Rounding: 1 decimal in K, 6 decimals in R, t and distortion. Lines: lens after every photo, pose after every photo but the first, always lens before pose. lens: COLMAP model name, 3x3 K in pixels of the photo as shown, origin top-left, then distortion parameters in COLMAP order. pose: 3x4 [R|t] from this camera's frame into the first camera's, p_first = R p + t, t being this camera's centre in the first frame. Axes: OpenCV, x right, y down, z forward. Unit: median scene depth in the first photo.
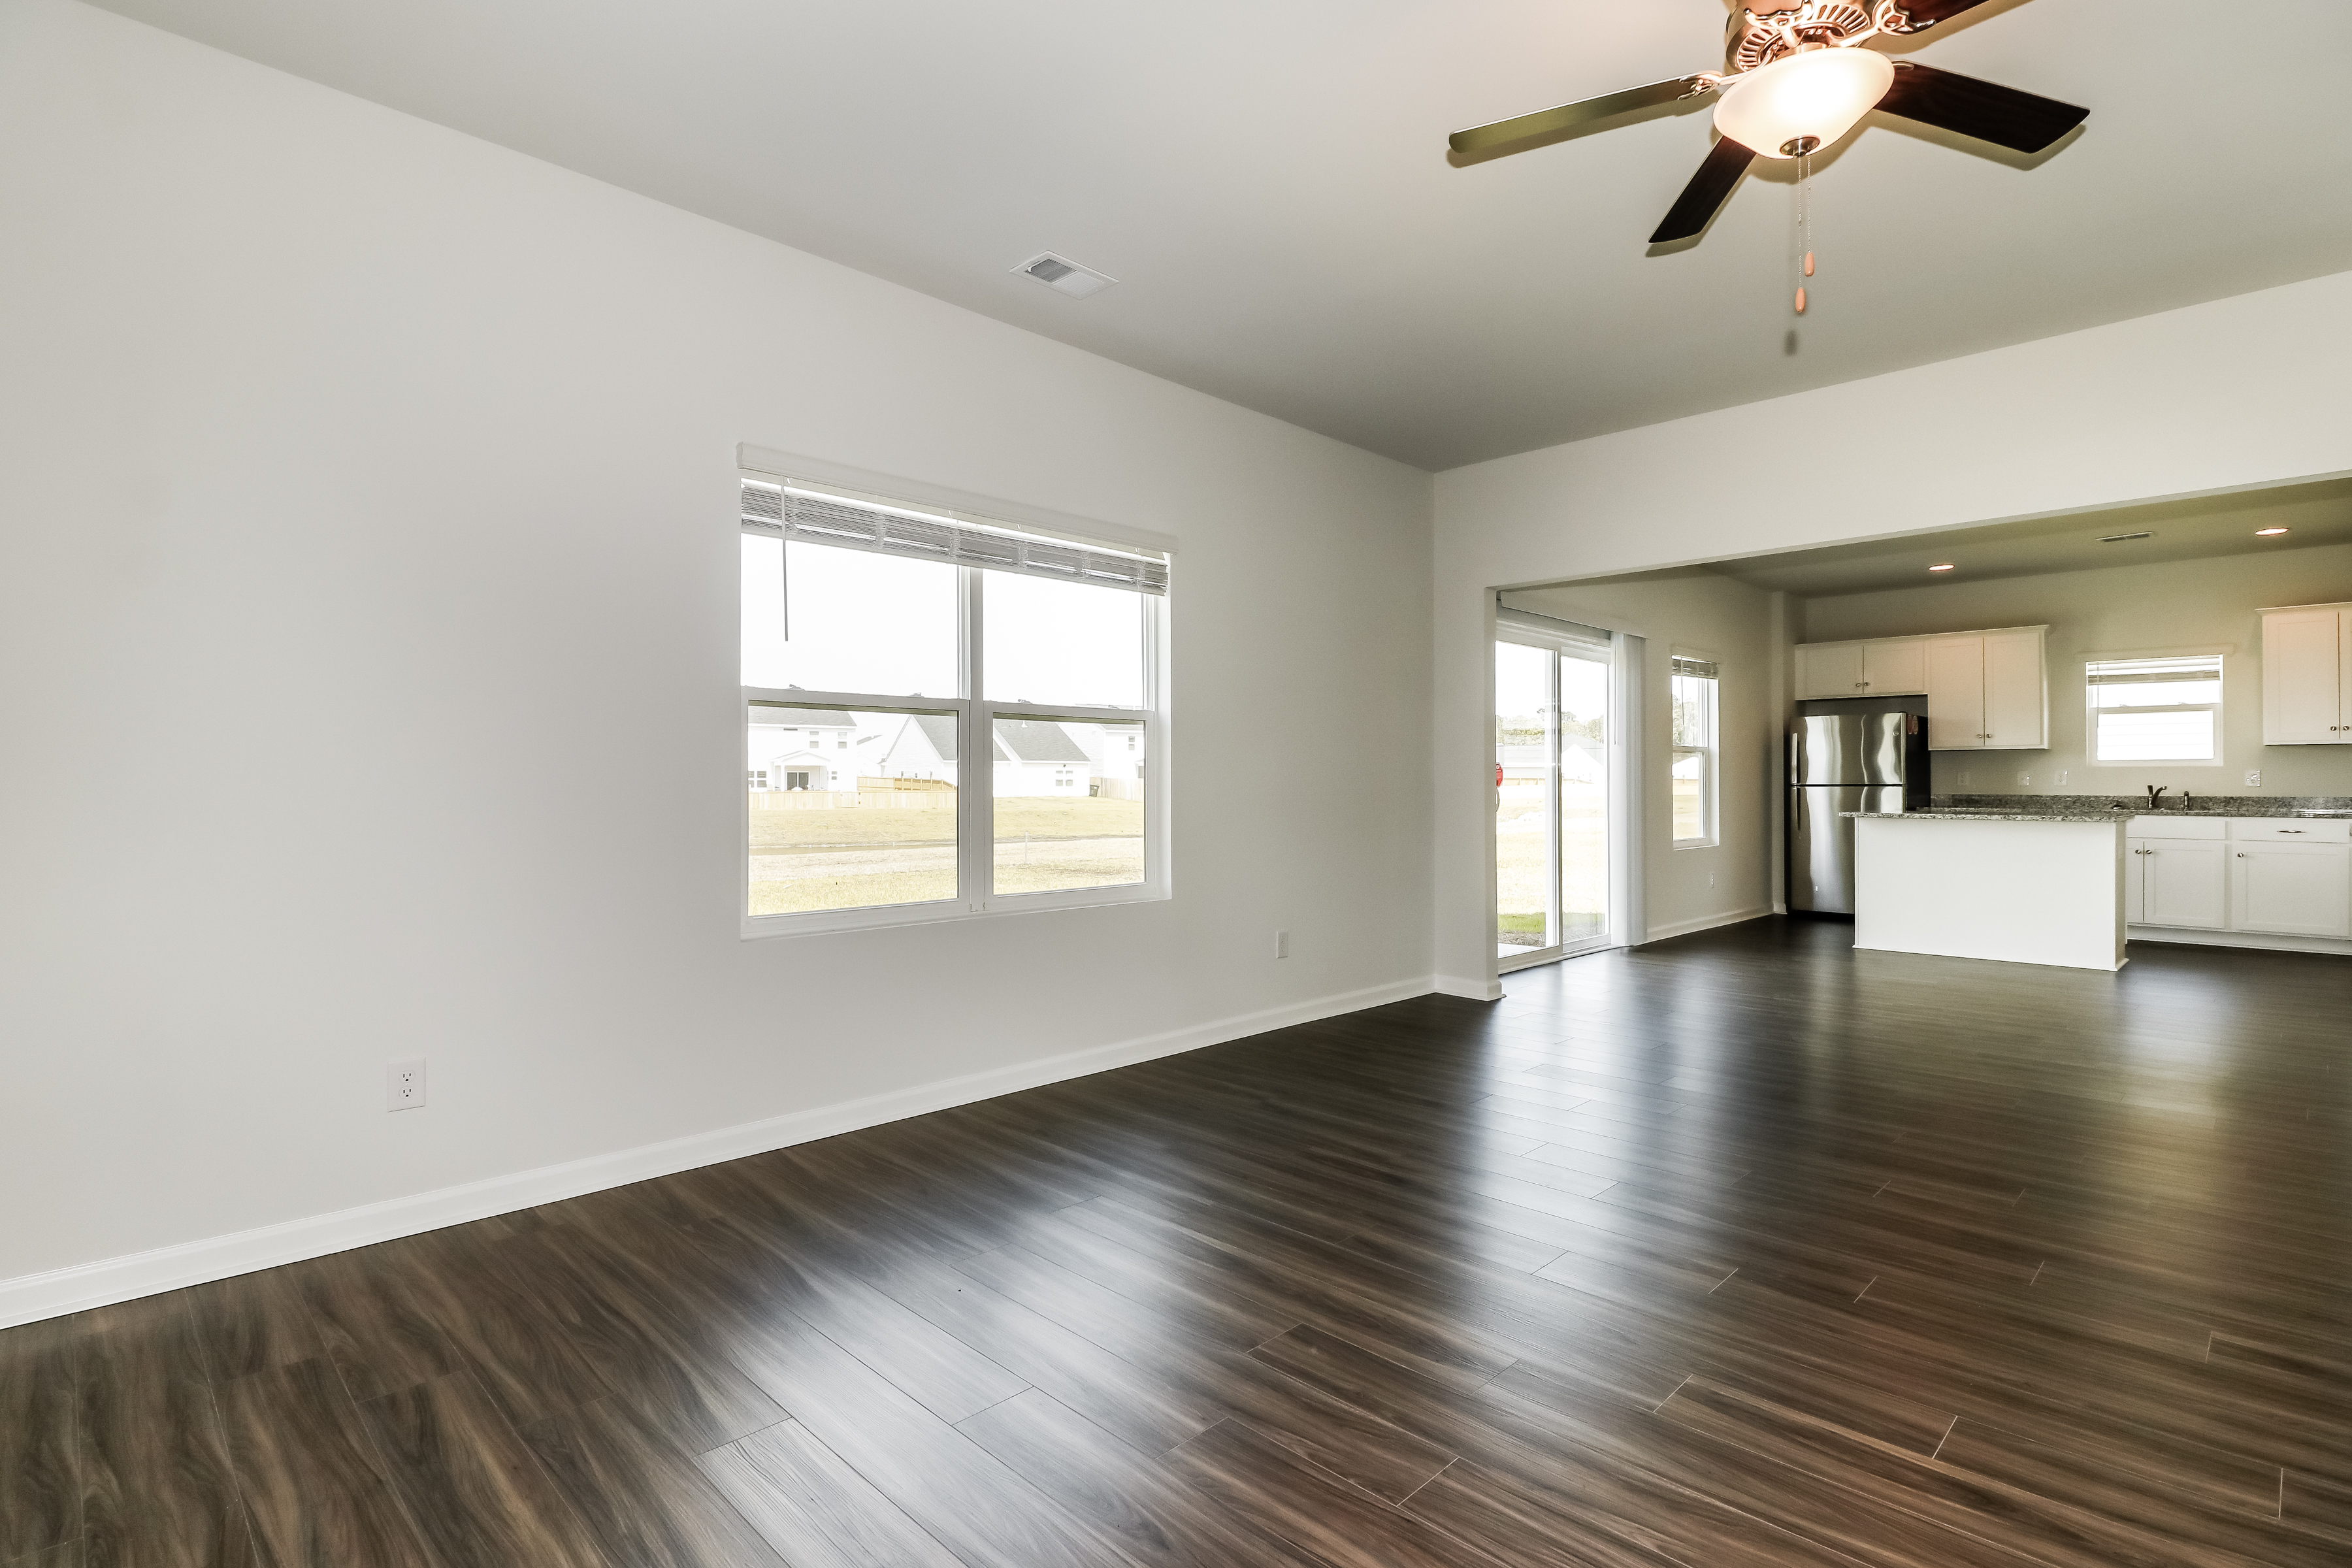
lens RADIAL K [[1110.1, 0, 1167.2], [0, 1110.1, 788.5], [0, 0, 1]] dist [0.005683, -0.003764]
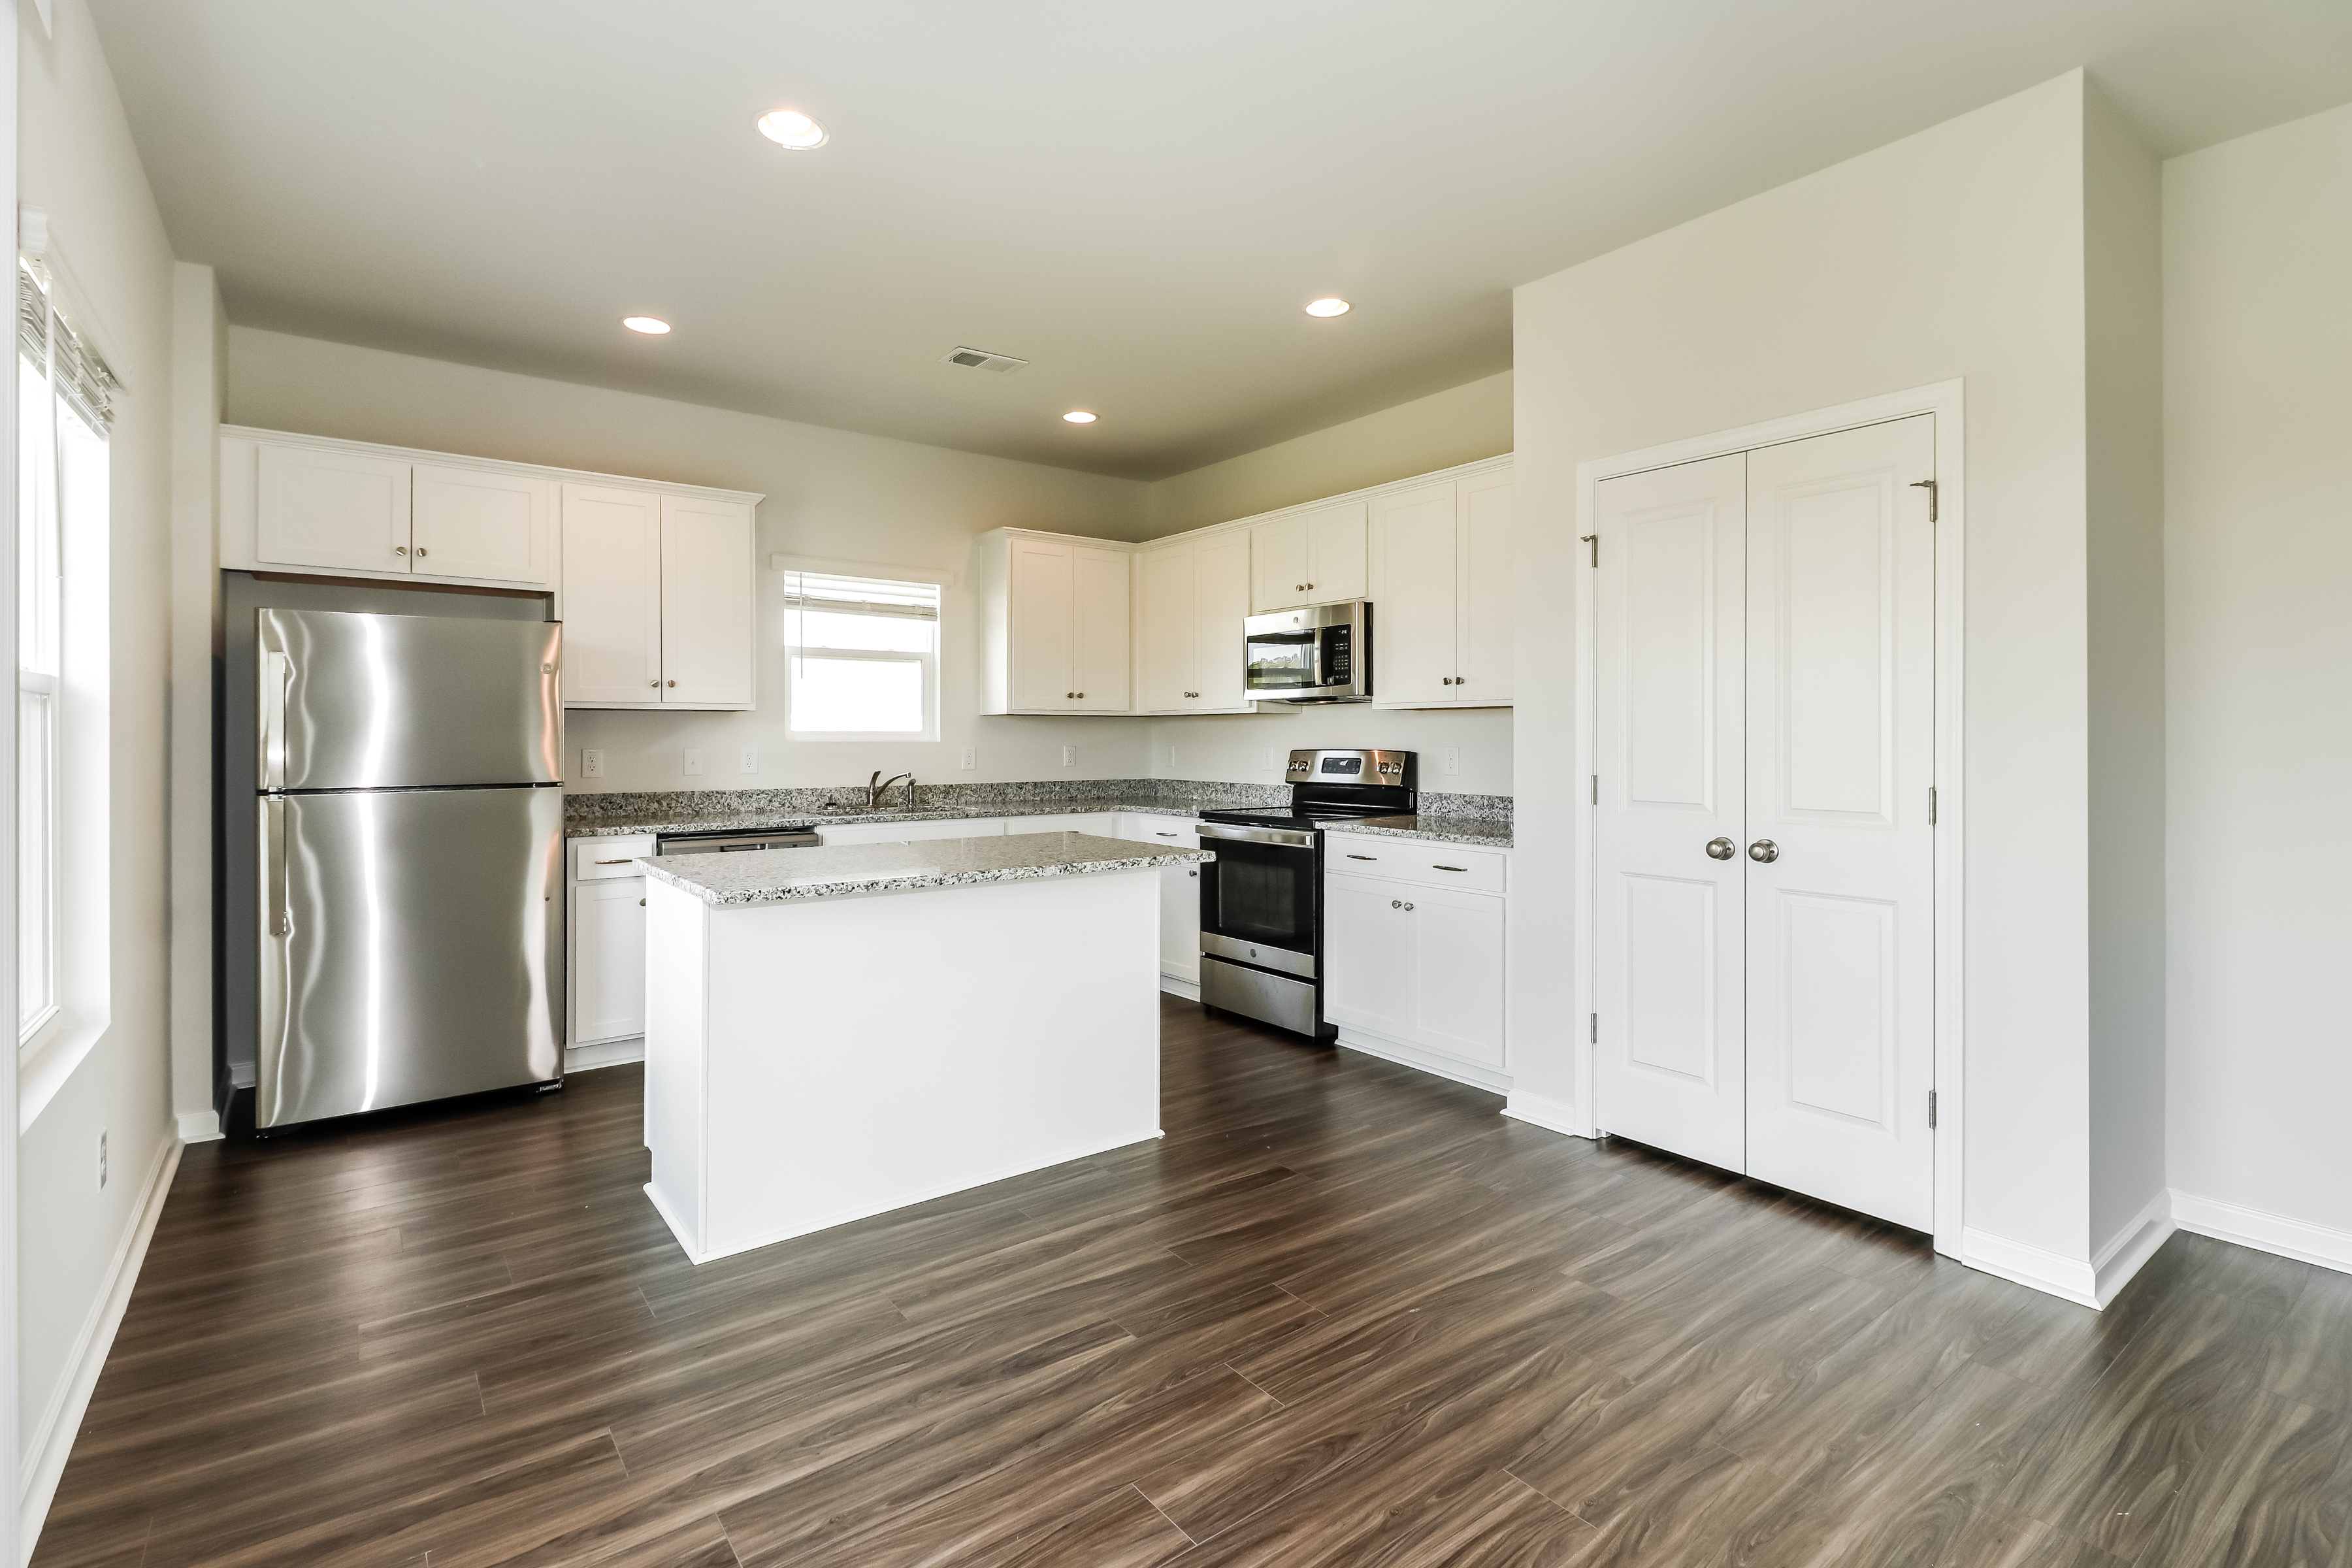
lens RADIAL K [[1110.1, 0, 1222.4], [0, 1110.1, 734.1], [0, 0, 1]] dist [0.005683, -0.003764]
pose [[0.132964, 0.005875, 0.991103, 0.258935], [0.005716, 0.999961, -0.006694, -0.018877], [-0.991104, 0.006555, 0.132926, 0.688228]]
